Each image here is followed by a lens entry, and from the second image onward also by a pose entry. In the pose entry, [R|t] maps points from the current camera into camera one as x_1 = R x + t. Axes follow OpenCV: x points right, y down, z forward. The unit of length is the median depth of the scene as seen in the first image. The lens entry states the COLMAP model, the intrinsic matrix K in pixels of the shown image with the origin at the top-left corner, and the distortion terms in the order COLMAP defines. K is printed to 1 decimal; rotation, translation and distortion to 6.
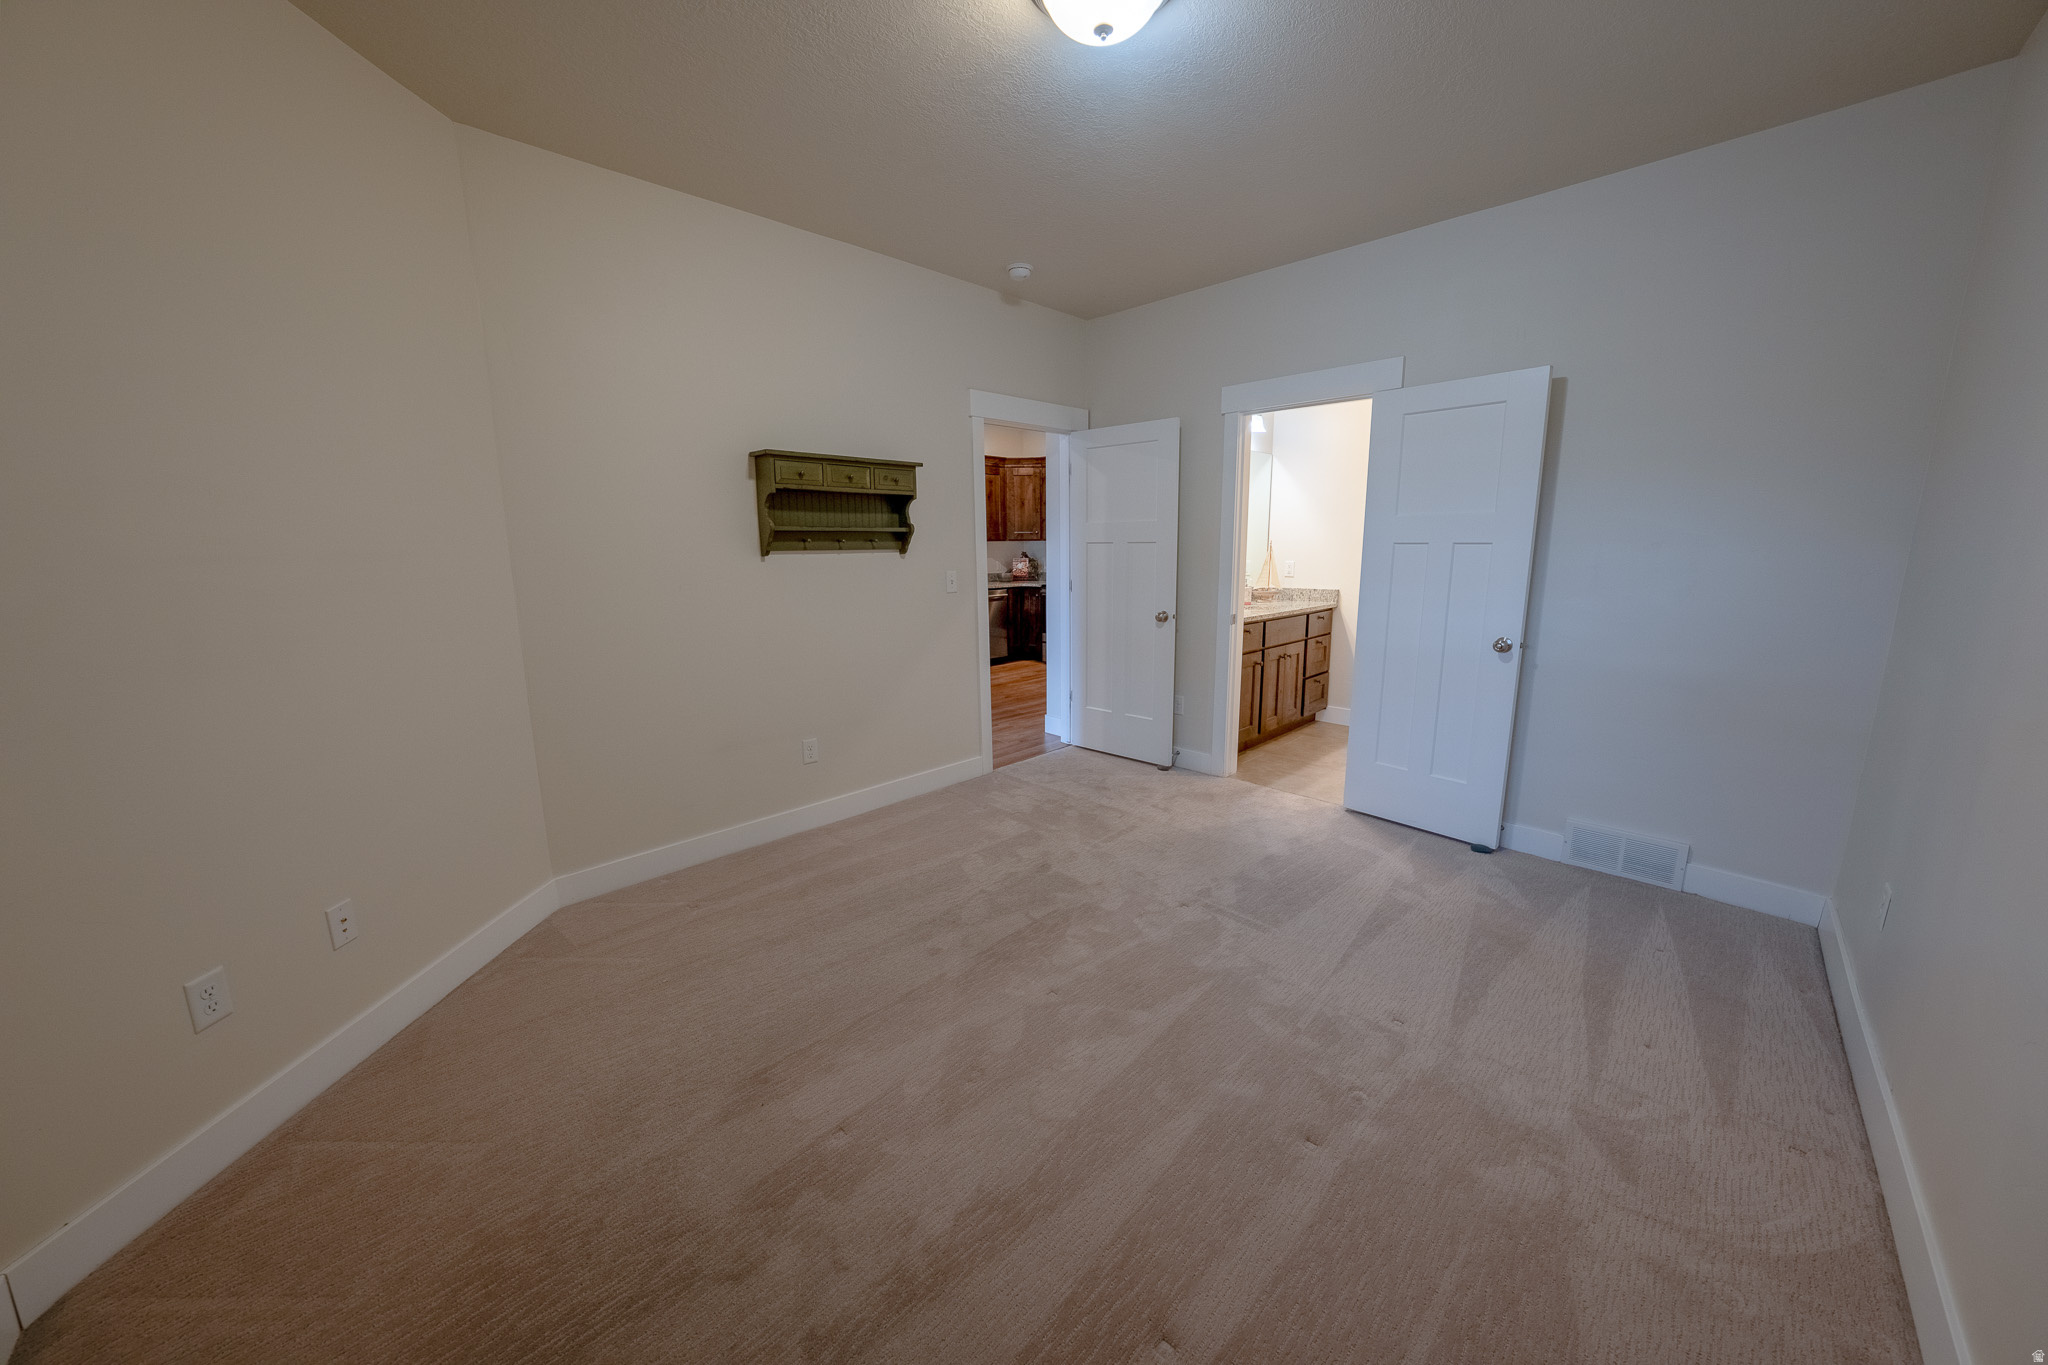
lens RADIAL K [[707.8, 0, 1024.0], [0, 707.8, 682.5], [0, 0, 1]] dist [-0.000311, 0.000003]
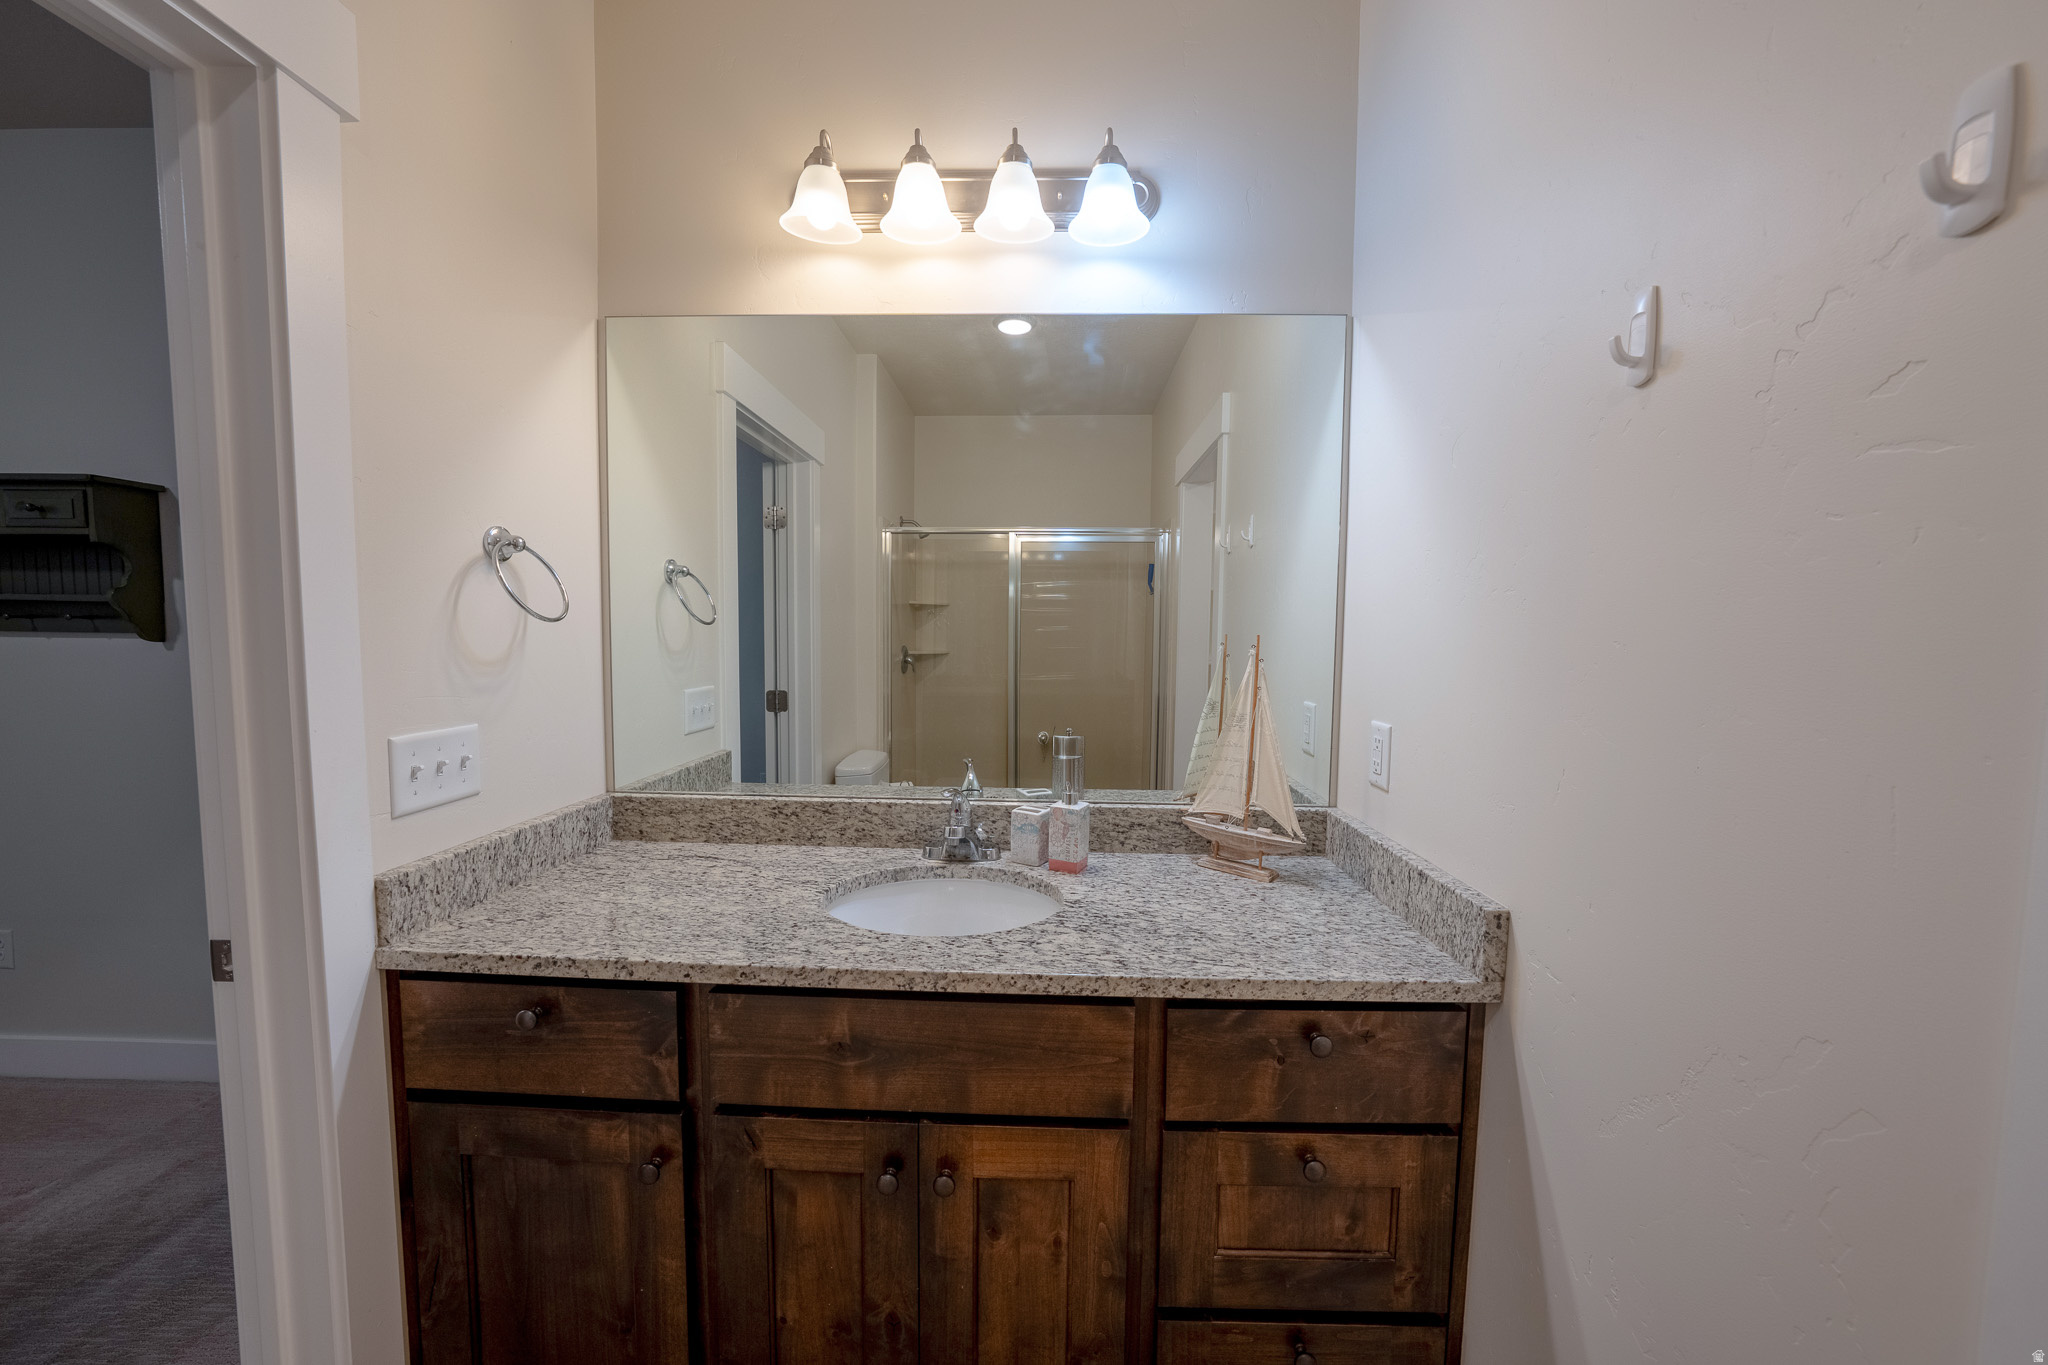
lens RADIAL K [[707.8, 0, 1024.0], [0, 707.8, 682.5], [0, 0, 1]] dist [-0.000311, 0.000003]
pose [[0.676026, 0.071910, -0.733360, 0.744155], [-0.154487, 0.986940, -0.045634, -0.244198], [0.720502, 0.144145, 0.678307, 1.192401]]
